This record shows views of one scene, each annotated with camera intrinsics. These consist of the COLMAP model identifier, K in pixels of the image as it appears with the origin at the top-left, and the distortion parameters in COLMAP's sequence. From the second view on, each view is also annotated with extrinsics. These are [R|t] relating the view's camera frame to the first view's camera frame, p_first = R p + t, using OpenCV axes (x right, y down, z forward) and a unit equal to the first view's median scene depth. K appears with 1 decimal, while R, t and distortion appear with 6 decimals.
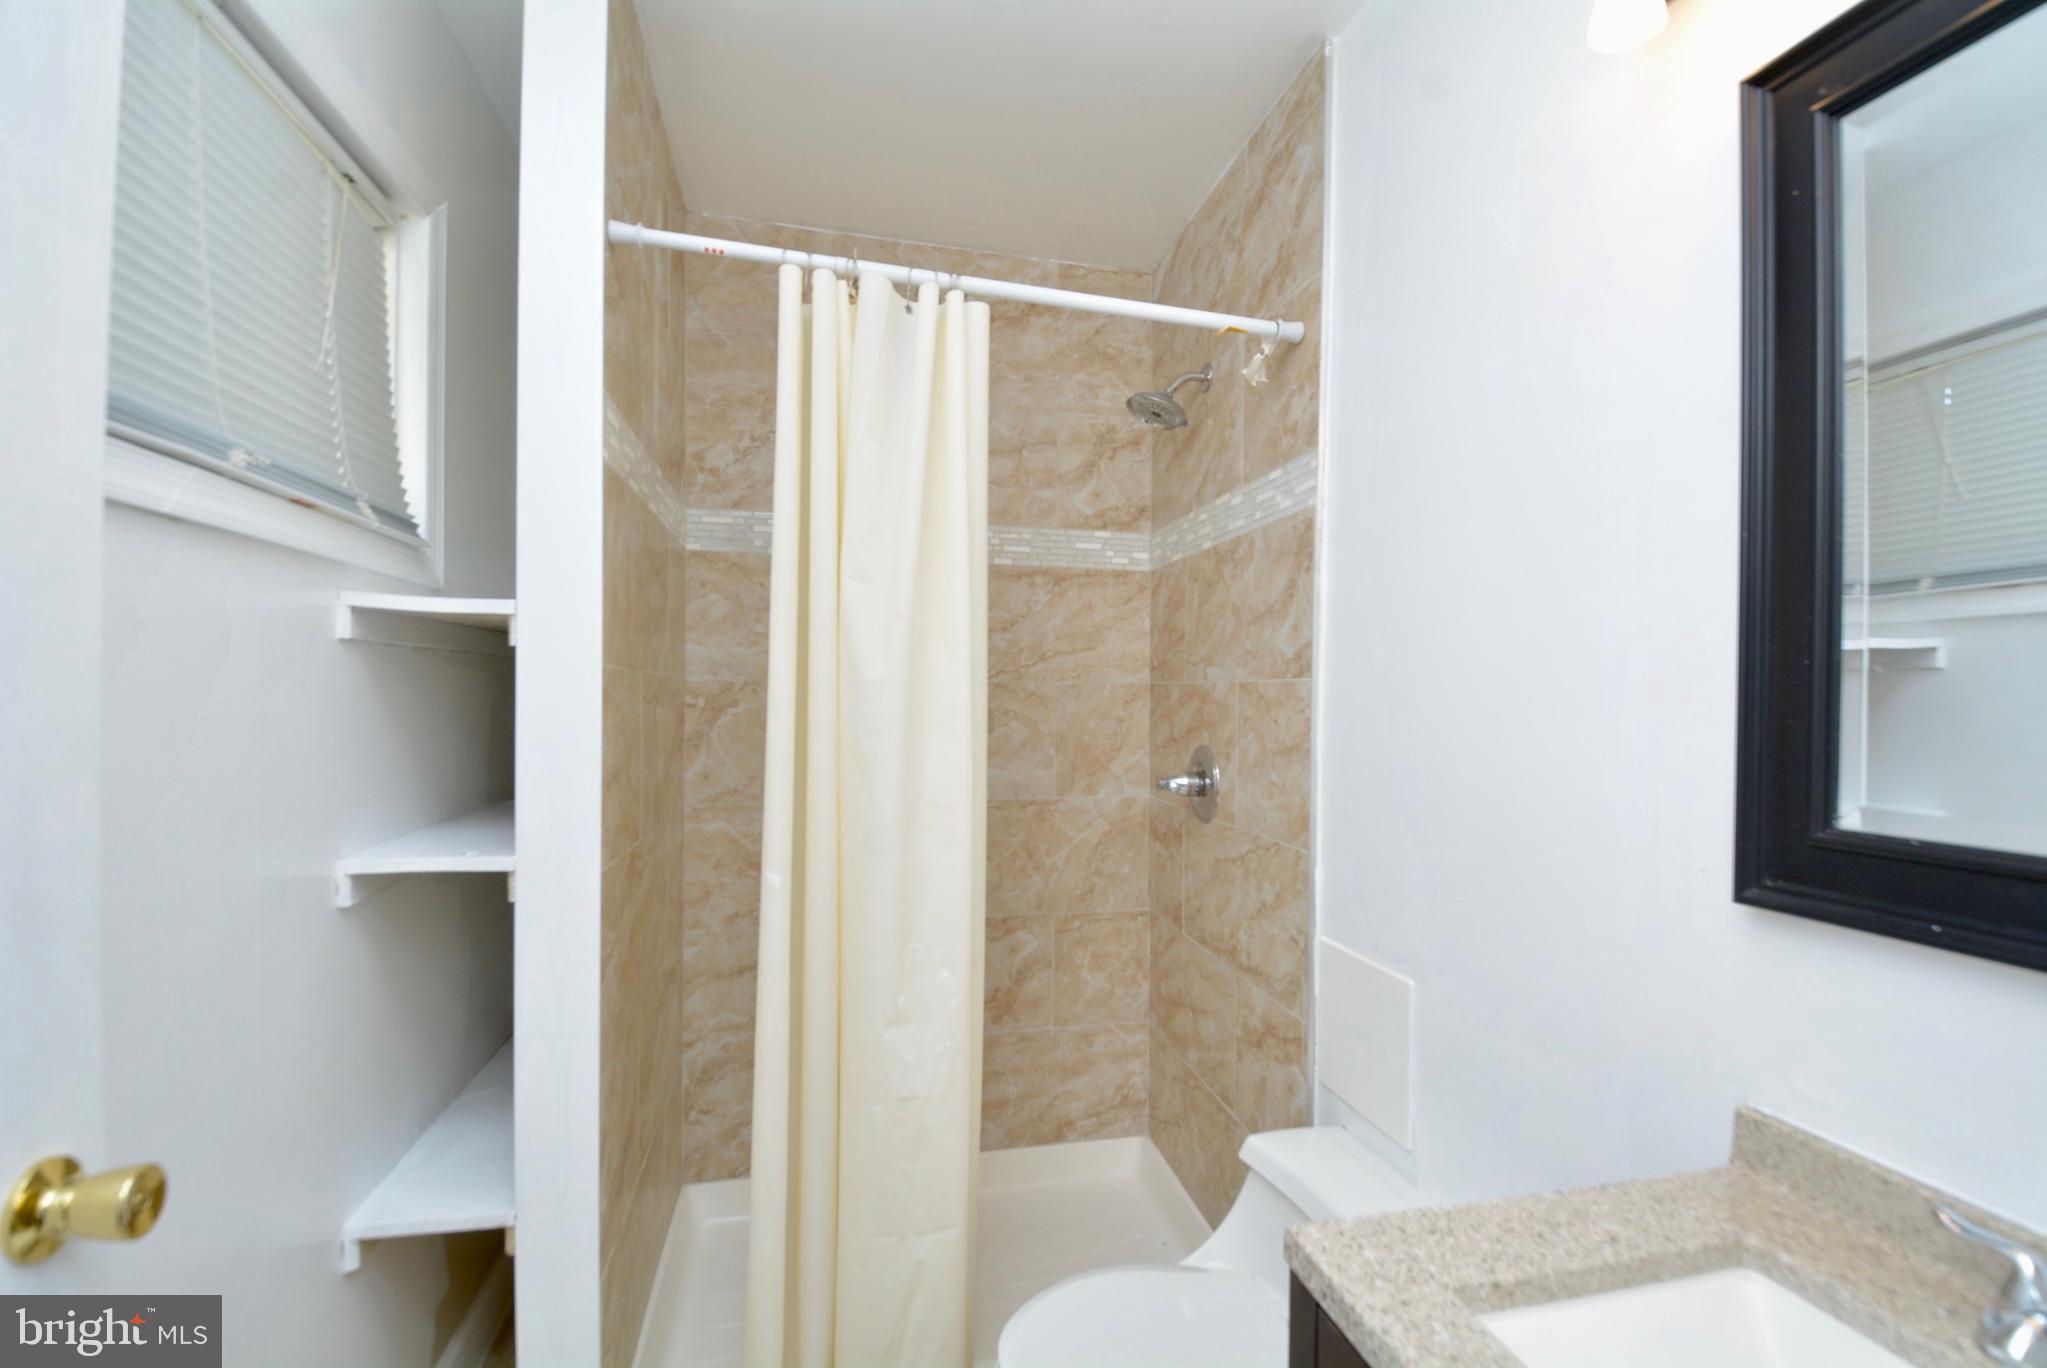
lens RADIAL K [[899.5, 0, 1052.2], [0, 899.5, 694.6], [0, 0, 1]] dist [0.013777, -0.018864]
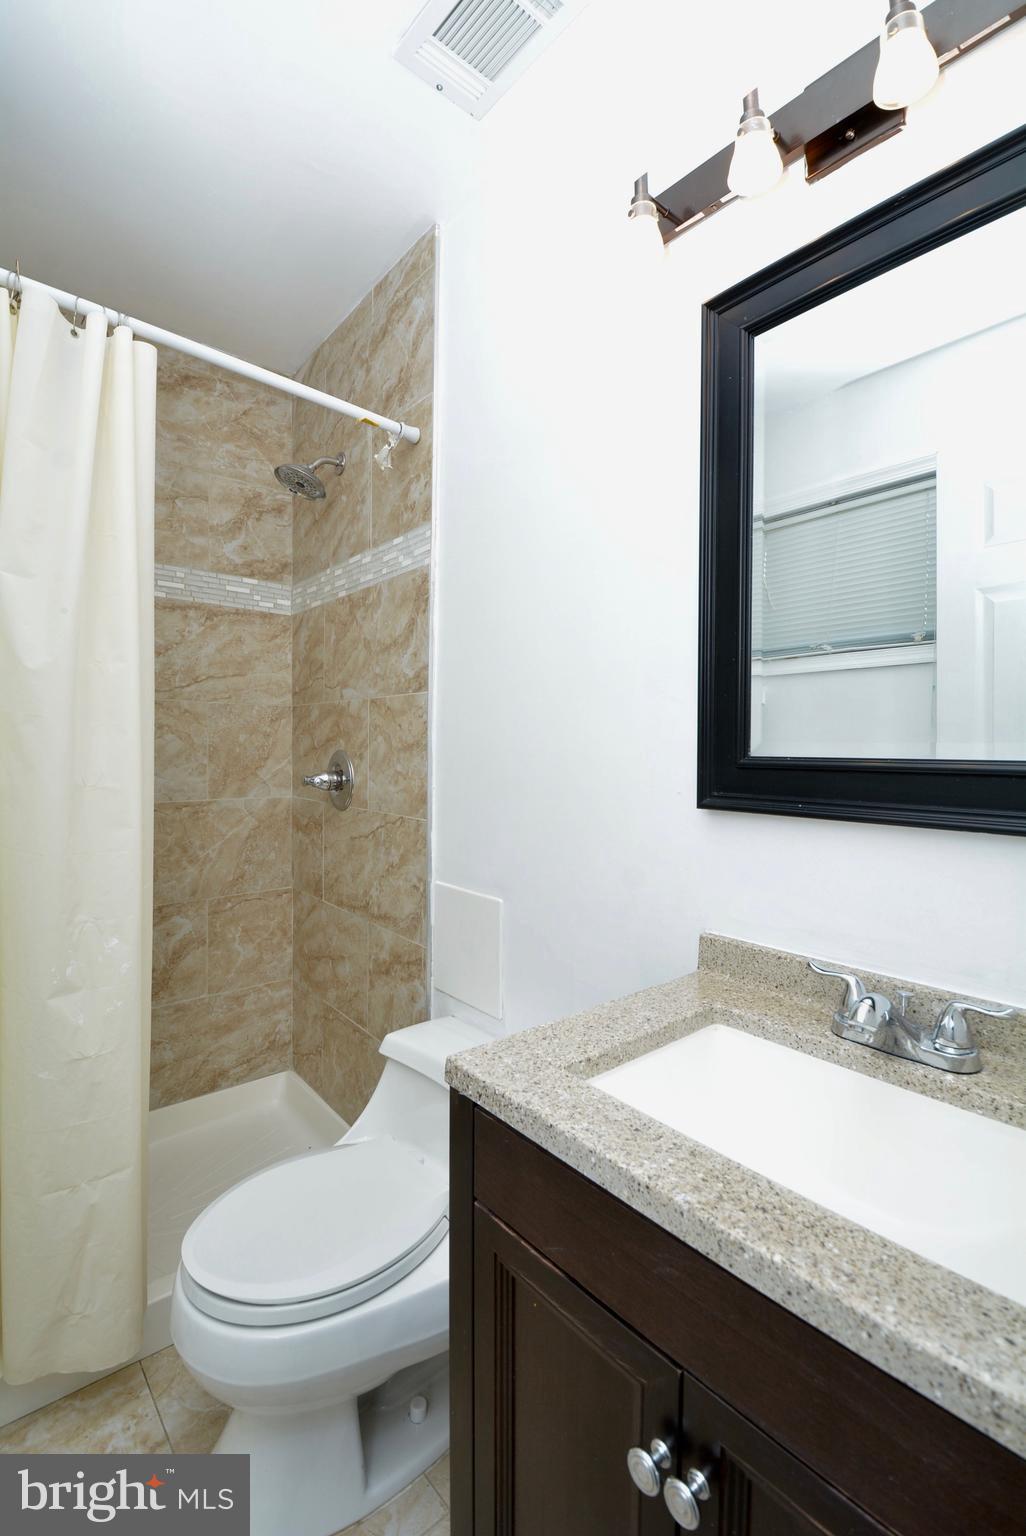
lens RADIAL K [[674.9, 0, 512.0], [0, 674.9, 766.5], [0, 0, 1]] dist [0.013777, -0.018864]
pose [[0.887457, -0.003277, 0.460879, -0.063988], [0.005194, 0.999982, -0.002891, 0.093035], [-0.460862, 0.004959, 0.887458, 0.039584]]
